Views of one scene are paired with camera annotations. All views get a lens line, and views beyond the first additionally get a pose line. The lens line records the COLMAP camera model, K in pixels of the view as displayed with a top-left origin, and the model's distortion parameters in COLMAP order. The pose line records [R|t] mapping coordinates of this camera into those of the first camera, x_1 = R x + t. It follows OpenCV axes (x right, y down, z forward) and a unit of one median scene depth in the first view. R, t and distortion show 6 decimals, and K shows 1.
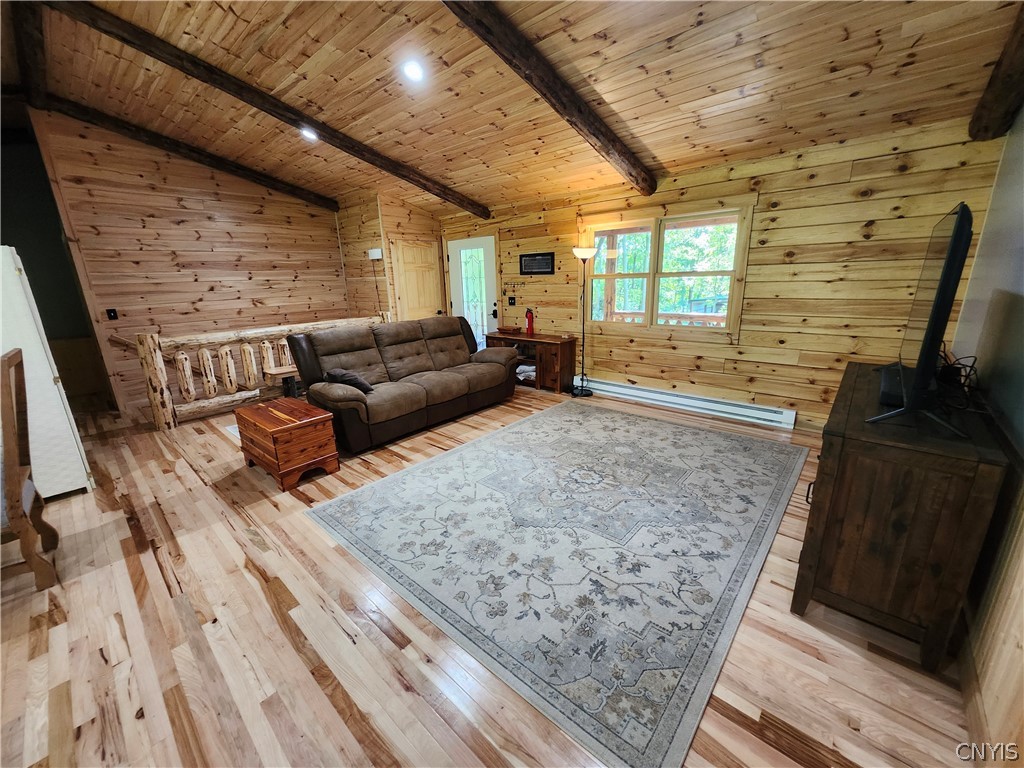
lens RADIAL K [[398.3, 0, 512.1], [0, 398.3, 384.3], [0, 0, 1]] dist [-0.001449, 0.000368]
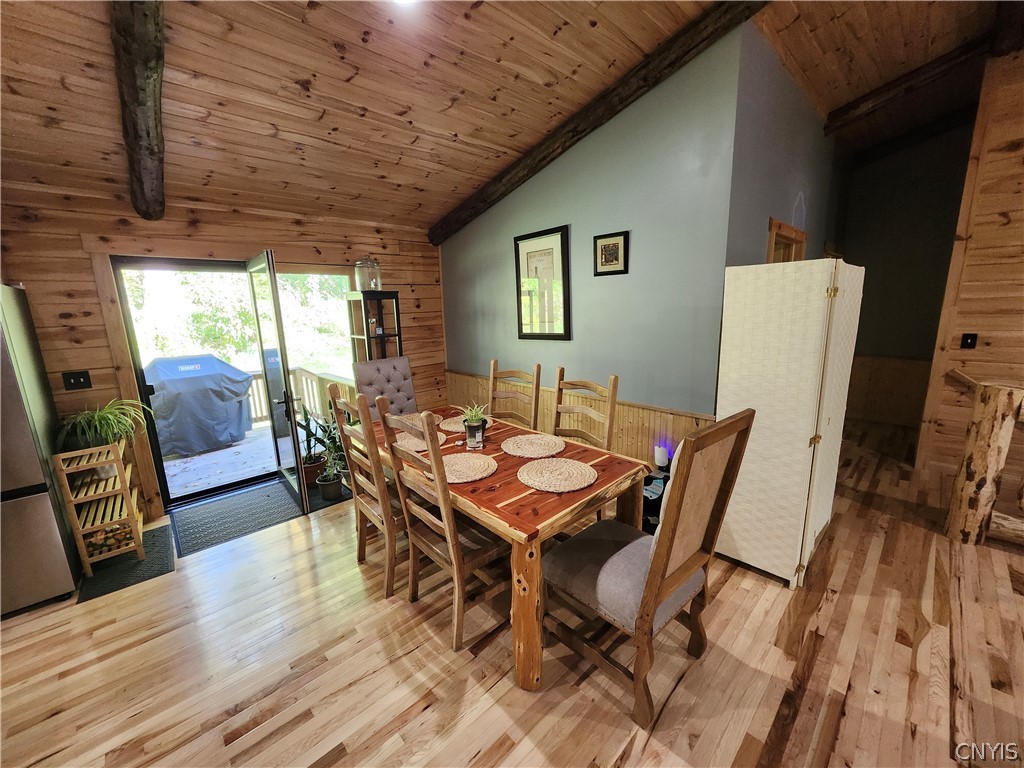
lens RADIAL K [[398.3, 0, 513.5], [0, 398.3, 382.4], [0, 0, 1]] dist [-0.001449, 0.000368]
pose [[-0.093656, 0.225713, -0.969682, -0.317822], [-0.227131, 0.943435, 0.241541, -0.123922], [0.969350, 0.242867, -0.037092, 0.359513]]
